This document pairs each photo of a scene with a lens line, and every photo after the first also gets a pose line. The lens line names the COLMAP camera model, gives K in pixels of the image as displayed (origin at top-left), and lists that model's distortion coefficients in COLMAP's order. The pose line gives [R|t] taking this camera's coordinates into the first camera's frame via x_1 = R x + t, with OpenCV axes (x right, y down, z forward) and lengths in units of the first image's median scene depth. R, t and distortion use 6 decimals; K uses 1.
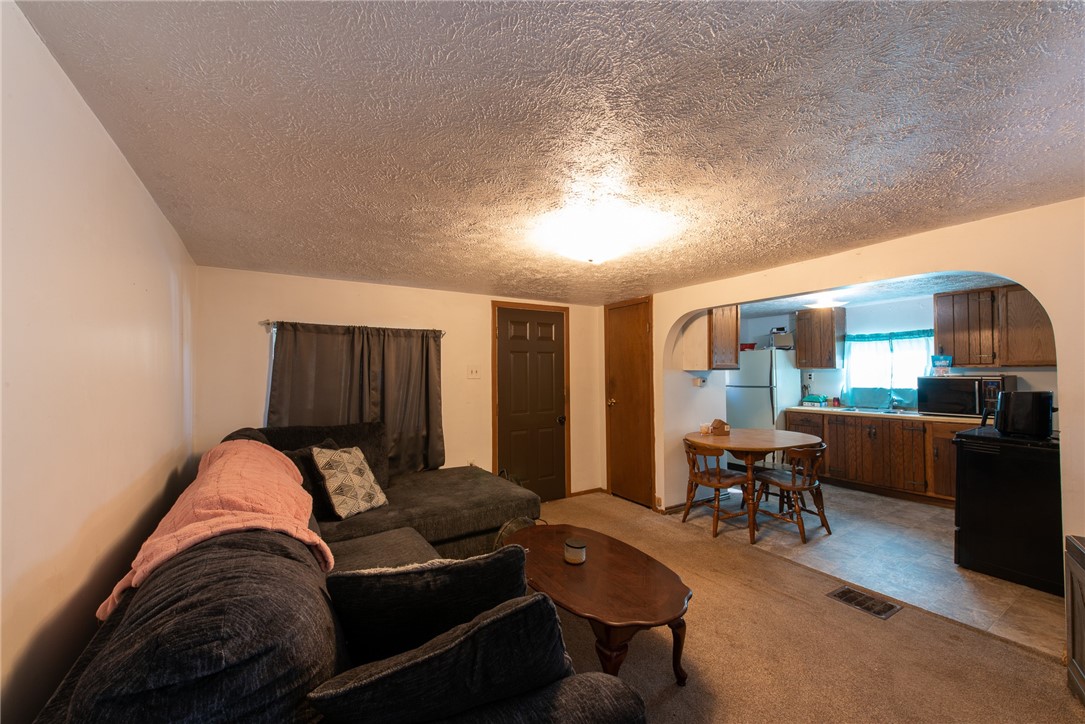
lens RADIAL K [[422.8, 0, 537.6], [0, 422.8, 362.9], [0, 0, 1]] dist [0.002277, -0.001901]
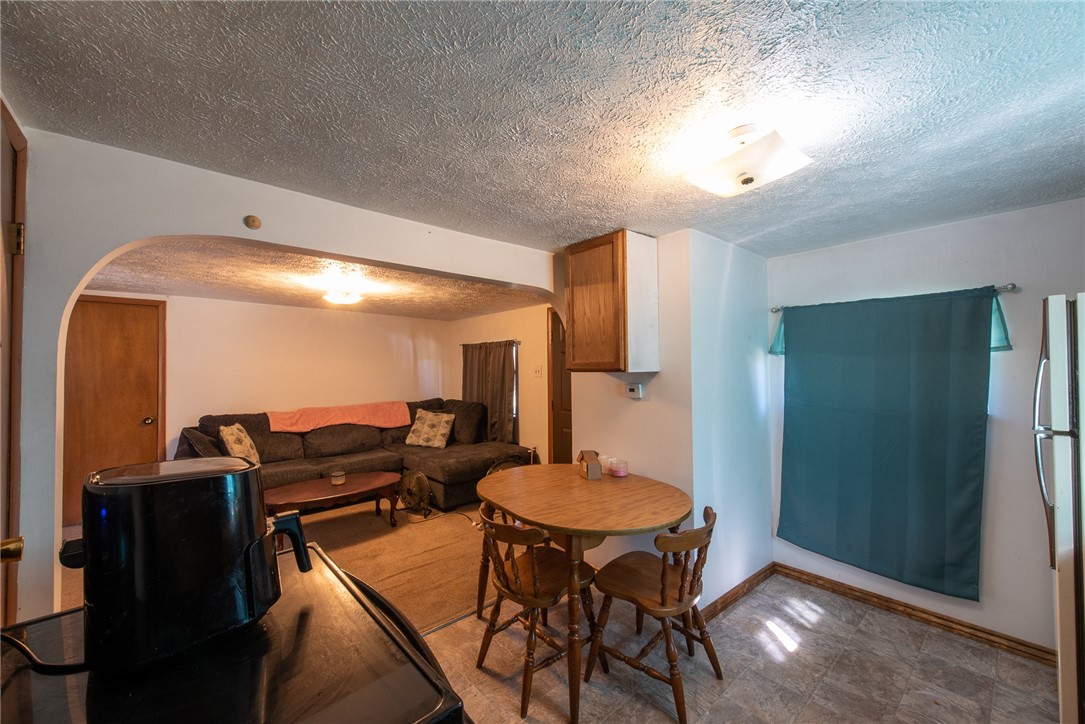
lens RADIAL K [[422.8, 0, 546.9], [0, 422.8, 363.4], [0, 0, 1]] dist [0.002277, -0.001901]
pose [[0.161843, -0.008148, -0.986783, 0.896720], [0.024753, 0.999685, -0.004195, 0.005070], [0.986506, -0.023747, 0.161994, 0.734901]]
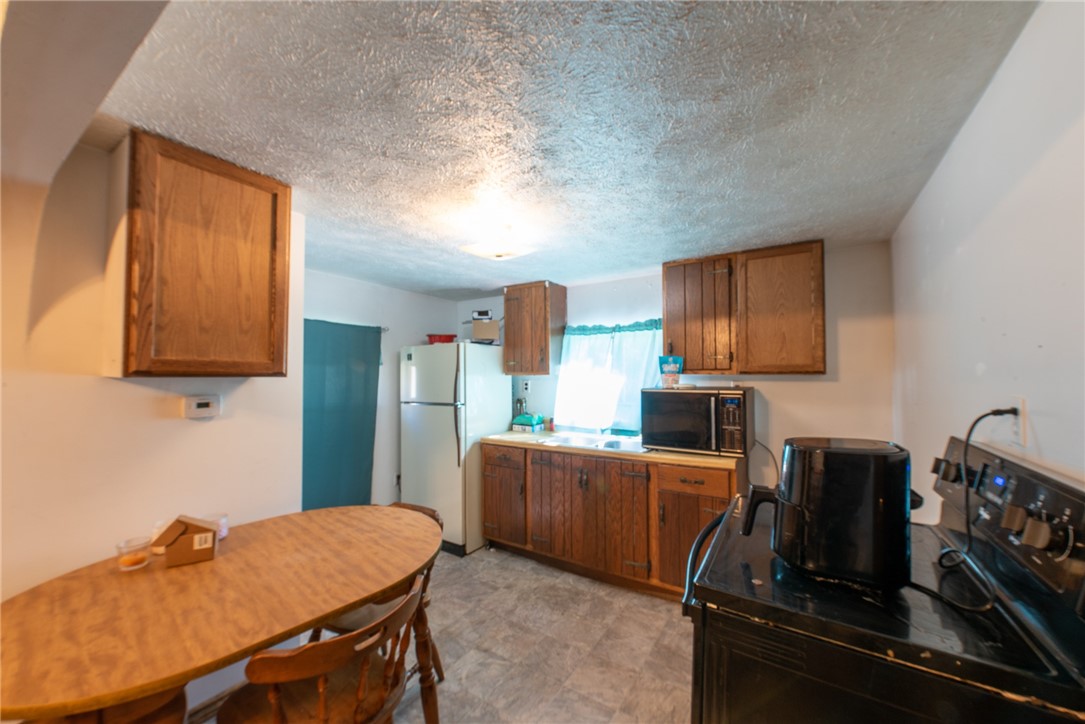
lens RADIAL K [[422.8, 0, 536.2], [0, 422.8, 356.8], [0, 0, 1]] dist [0.002277, -0.001901]
pose [[0.905693, 0.025746, 0.423152, 0.487675], [-0.014648, 0.999459, -0.029458, 0.005704], [-0.423681, 0.020481, 0.905580, 0.493868]]
